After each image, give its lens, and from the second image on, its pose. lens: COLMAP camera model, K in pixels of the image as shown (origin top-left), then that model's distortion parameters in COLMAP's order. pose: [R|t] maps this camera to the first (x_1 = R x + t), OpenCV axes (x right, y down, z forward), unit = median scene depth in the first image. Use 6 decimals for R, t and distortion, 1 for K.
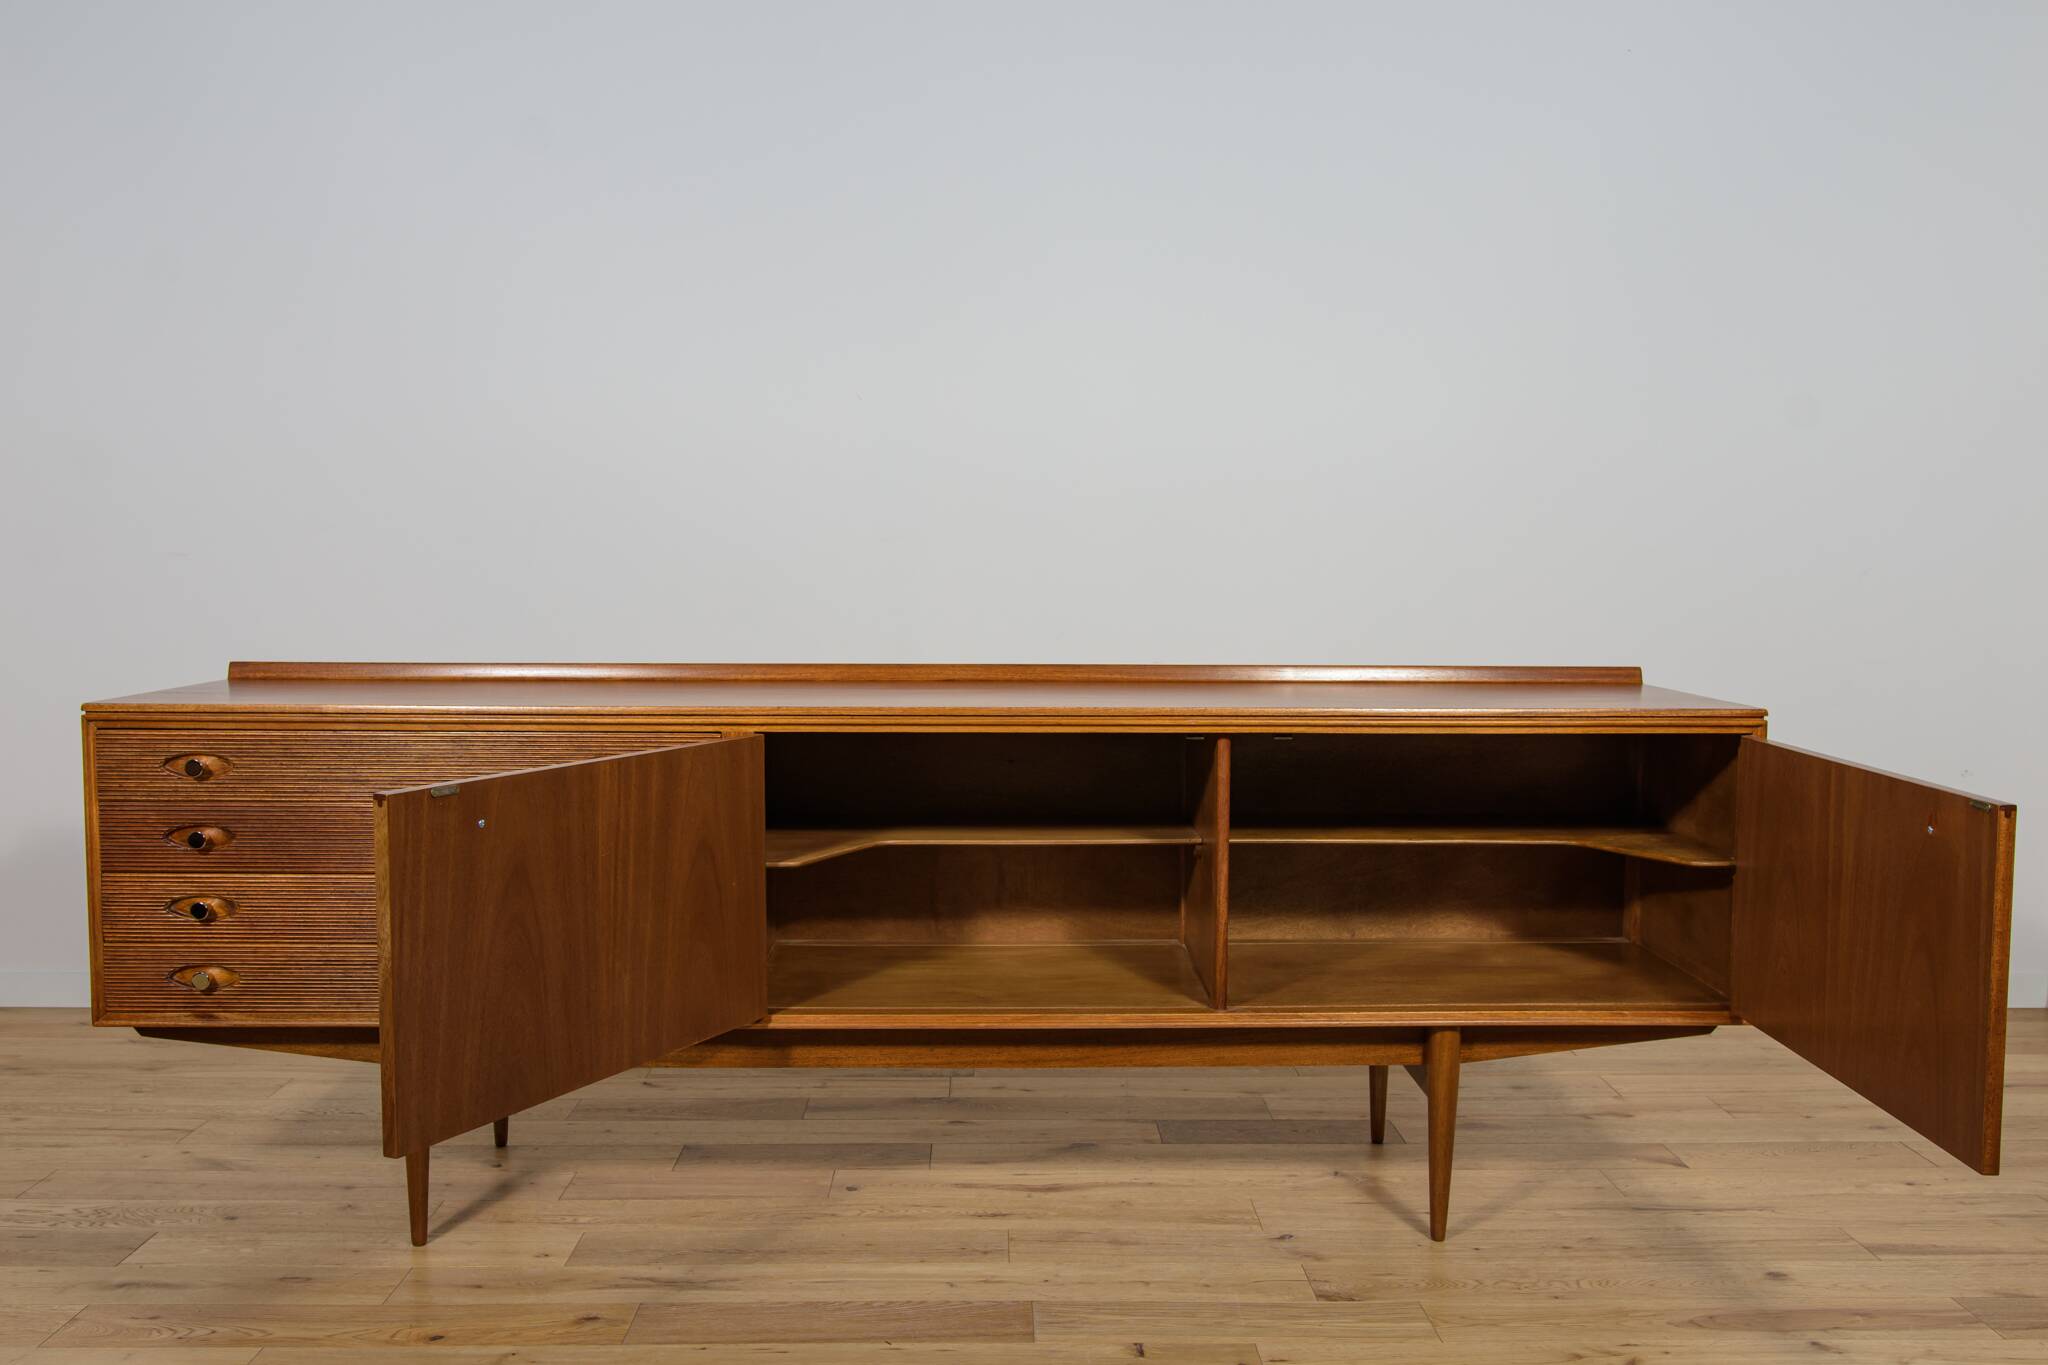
lens RADIAL K [[1889.1, 0, 1024.1], [0, 1889.1, 685.0], [0, 0, 1]] dist [-0.056271, 0.095358]
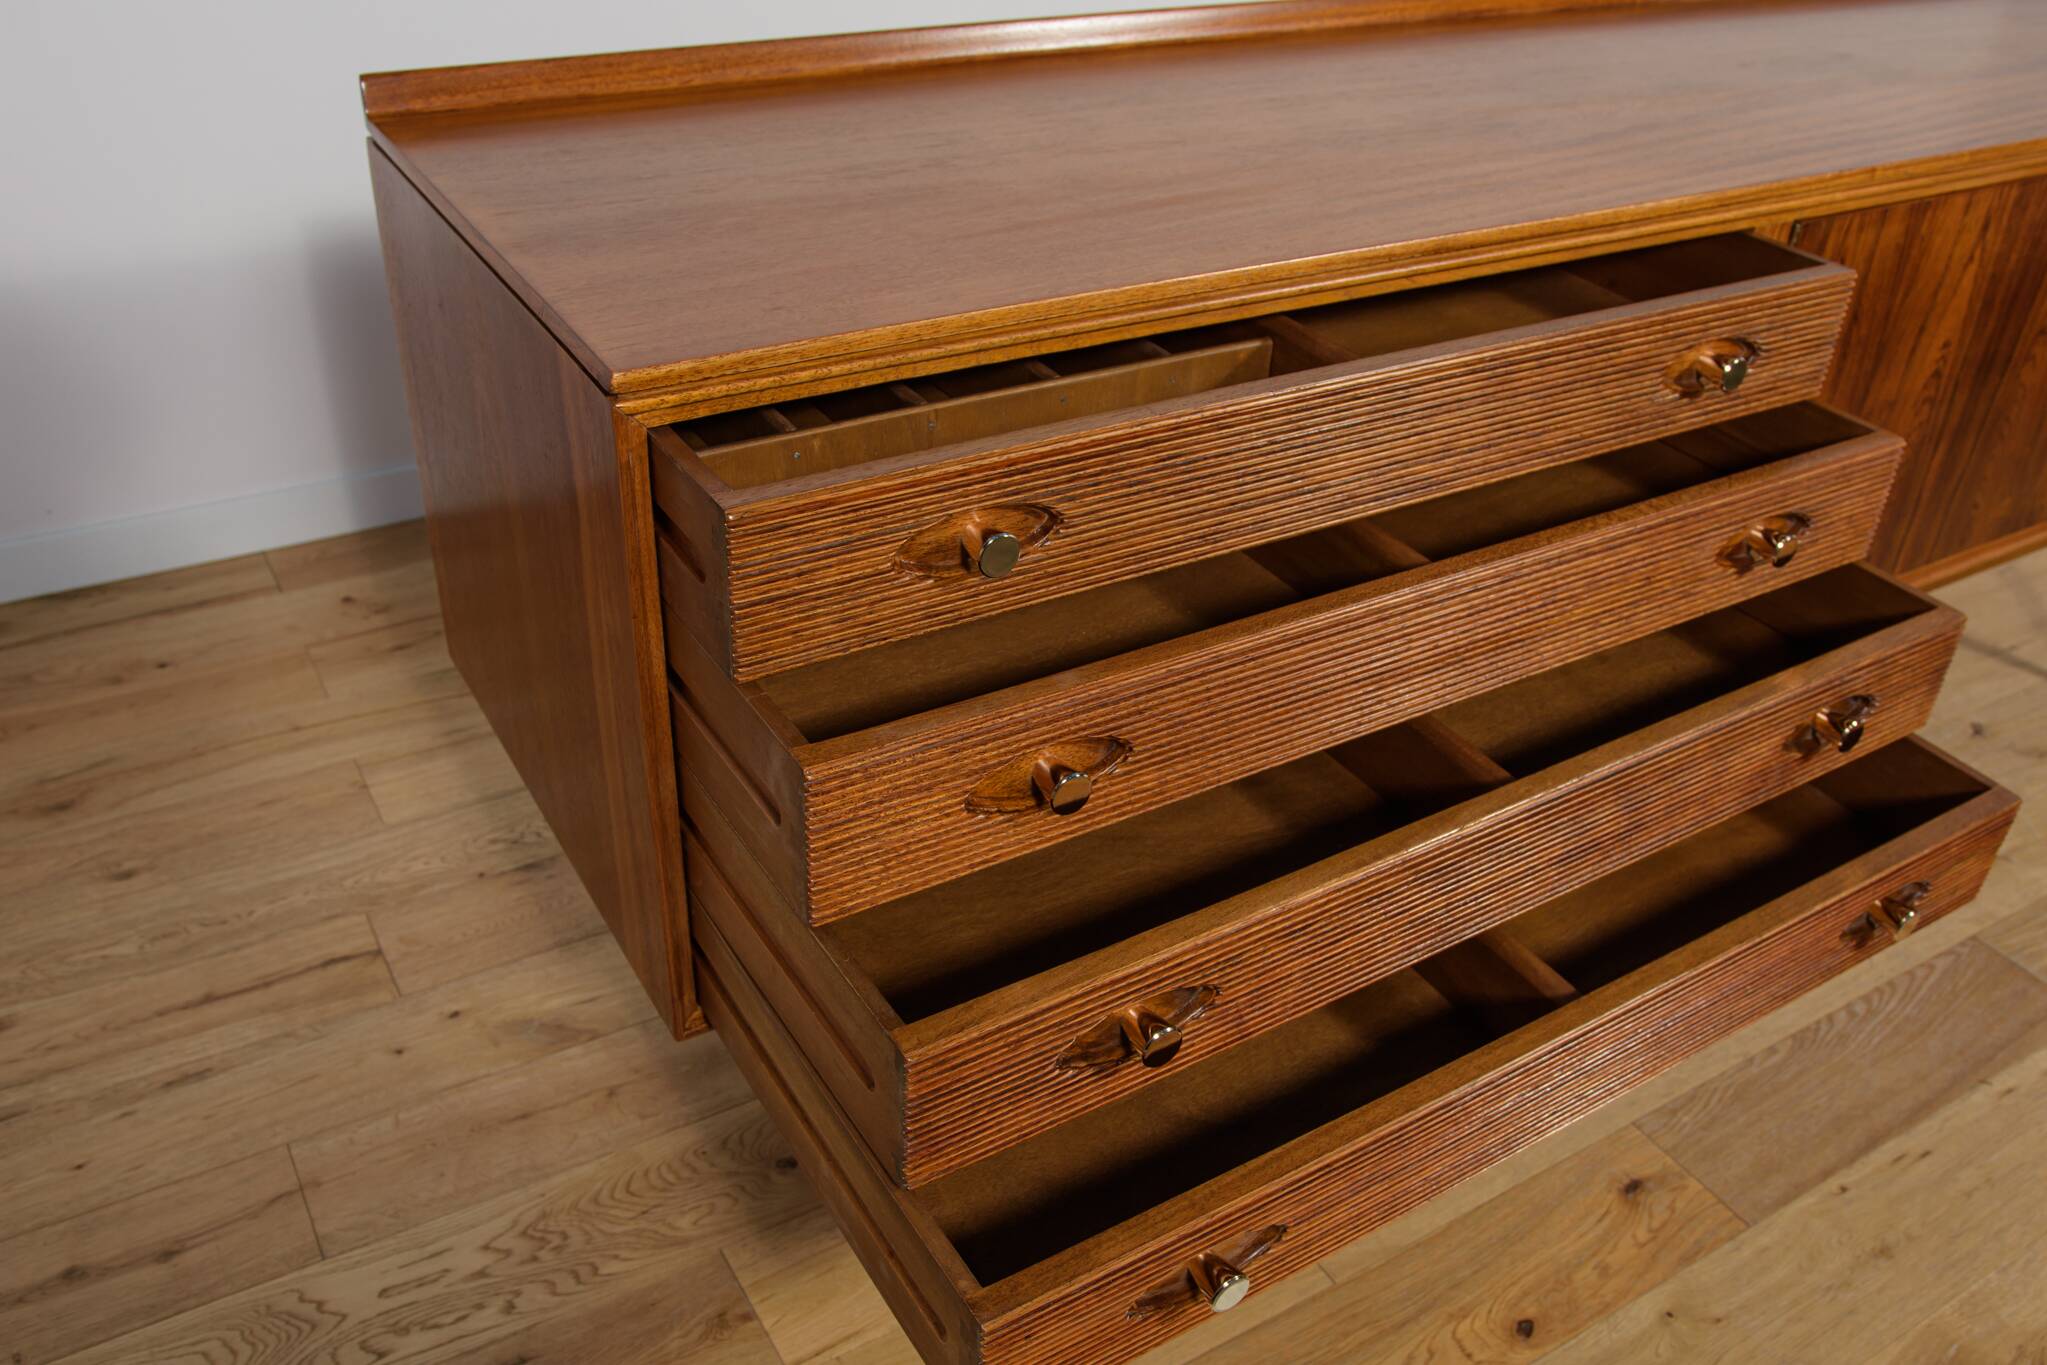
lens RADIAL K [[1701.8, 0, 1060.4], [0, 1701.8, 716.6], [0, 0, 1]] dist [-0.077489, 0.063162]
pose [[0.859152, -0.251558, 0.445619, -0.559799], [-0.013054, 0.859767, 0.510519, -0.093743], [-0.511554, -0.444431, 0.735387, 0.660646]]
